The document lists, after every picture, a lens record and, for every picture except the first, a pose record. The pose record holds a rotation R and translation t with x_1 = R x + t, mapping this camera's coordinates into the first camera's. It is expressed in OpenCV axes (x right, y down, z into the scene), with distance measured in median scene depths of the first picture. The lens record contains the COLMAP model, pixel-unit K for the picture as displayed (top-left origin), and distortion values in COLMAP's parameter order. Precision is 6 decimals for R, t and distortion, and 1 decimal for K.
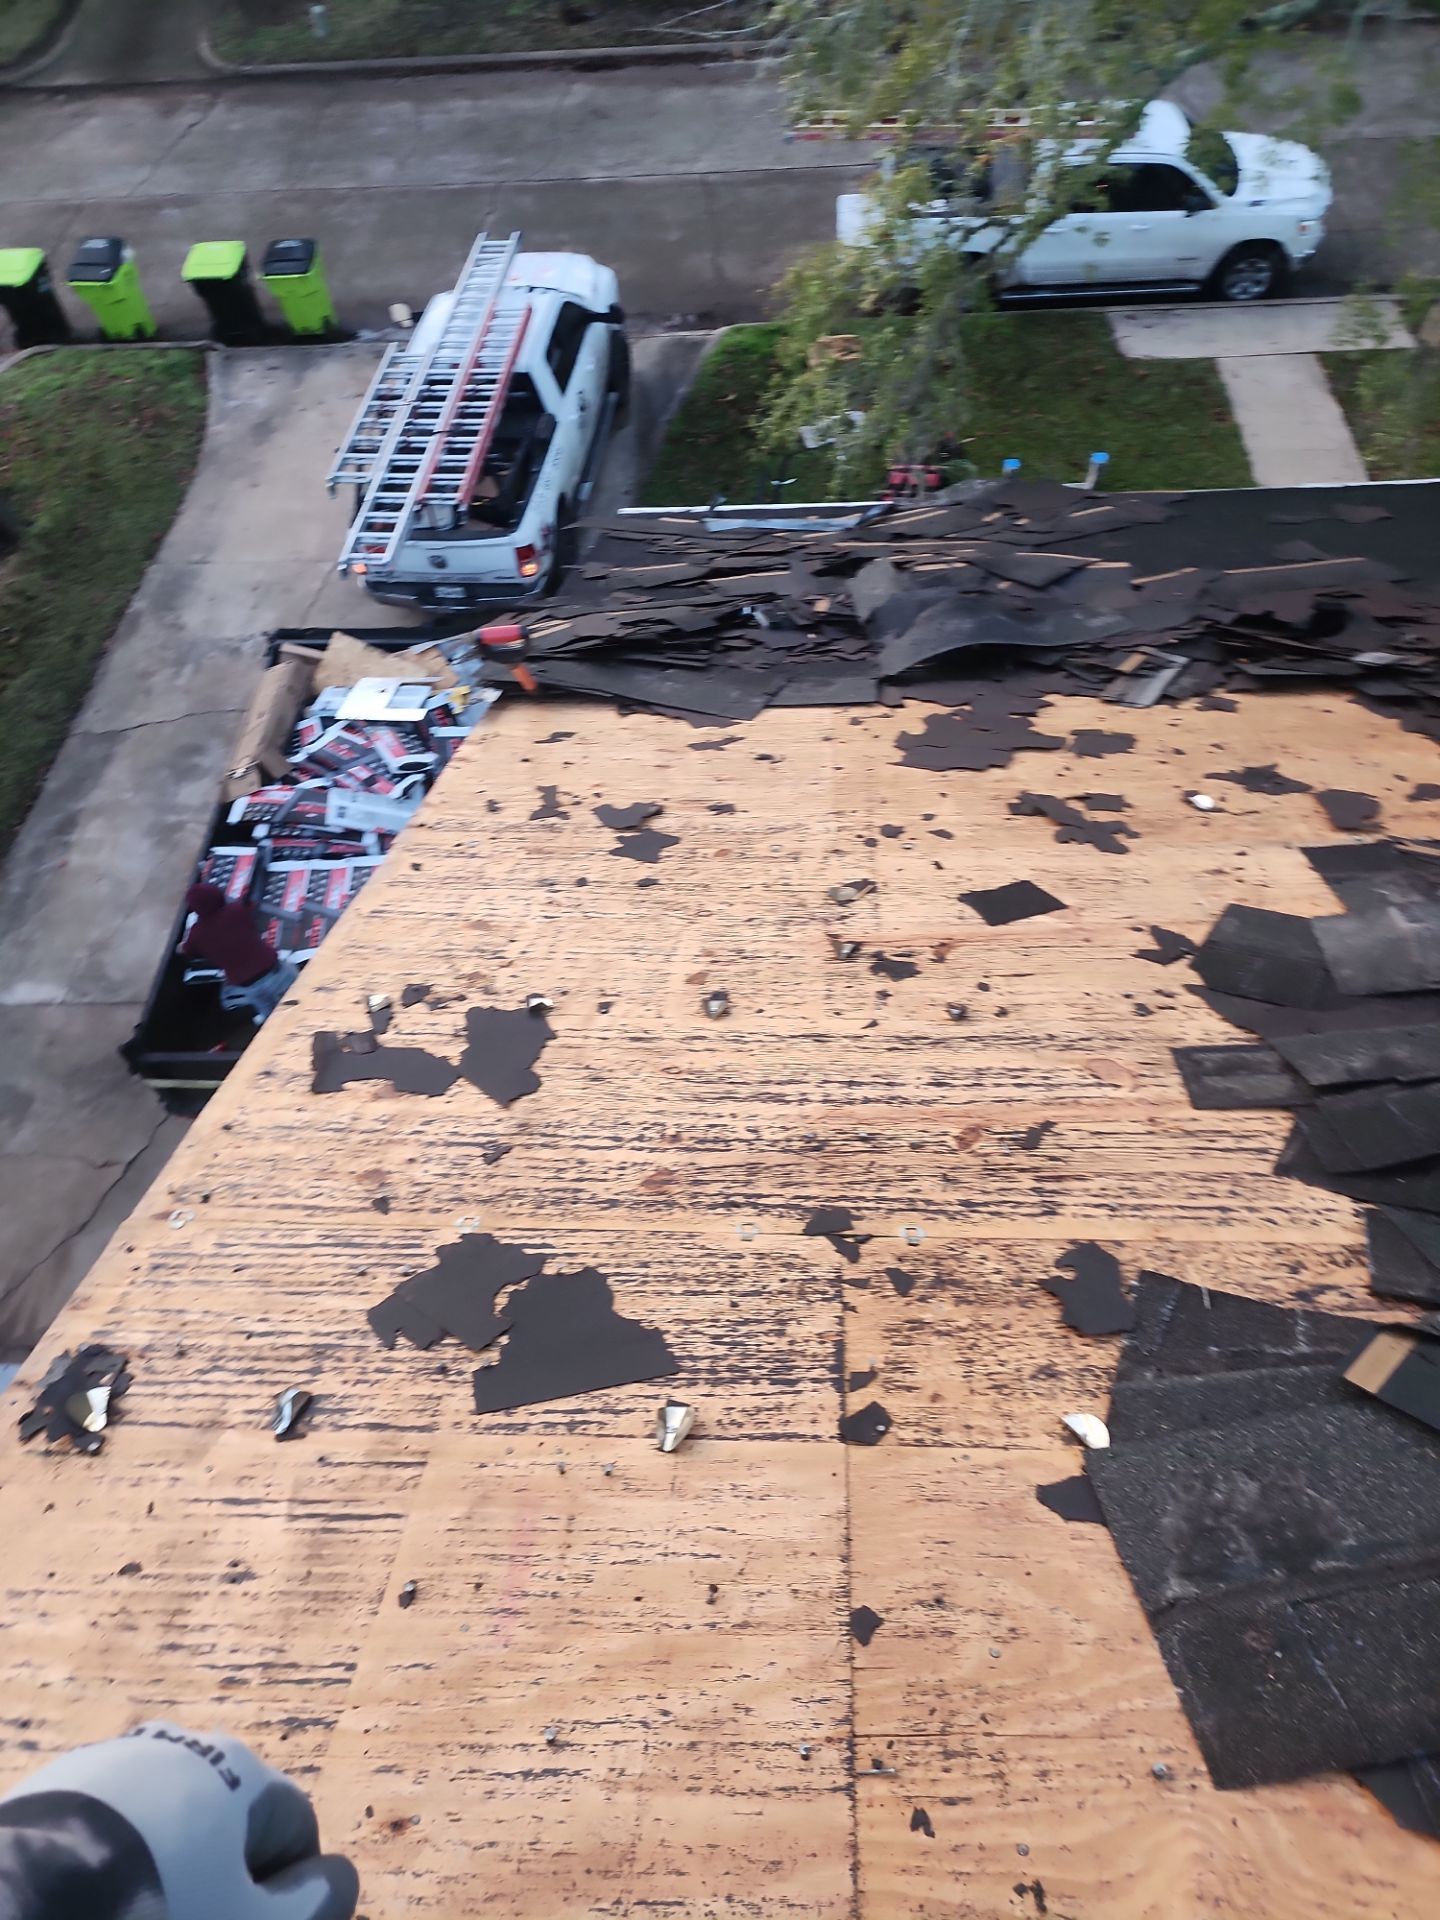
lens RADIAL K [[1258.3, 0, 715.0], [0, 1258.3, 957.7], [0, 0, 1]] dist [0.058528, -0.058793]
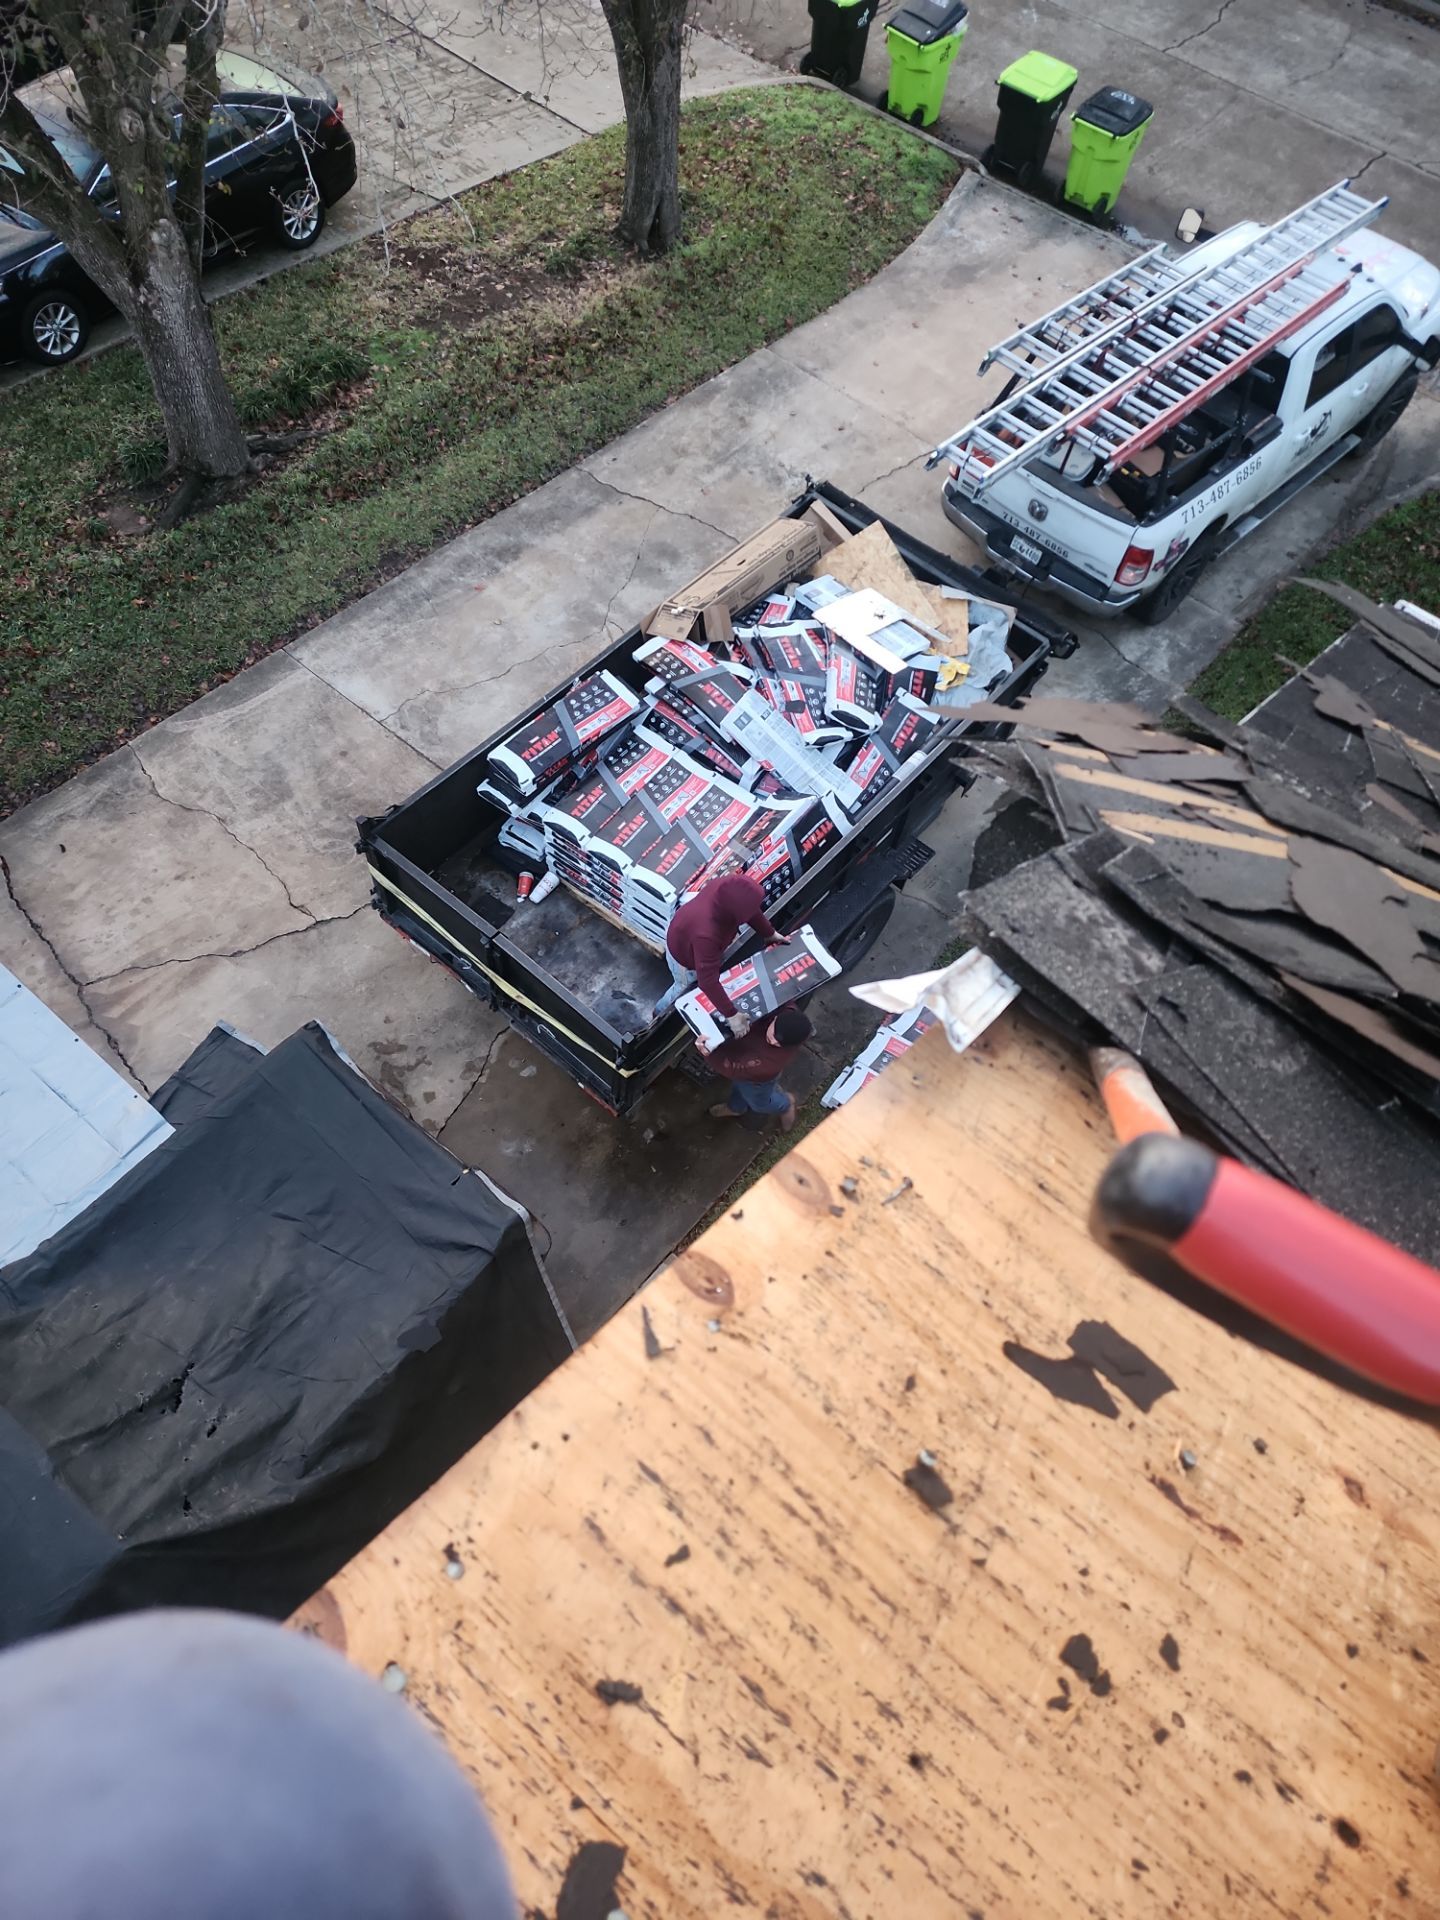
lens RADIAL K [[1197.6, 0, 693.9], [0, 1197.6, 967.4], [0, 0, 1]] dist [0.069735, -0.051468]
pose [[0.773993, 0.596012, -0.213786, -0.050970], [-0.578536, 0.802880, 0.143803, -0.065443], [0.257353, 0.012381, 0.966238, 0.208156]]
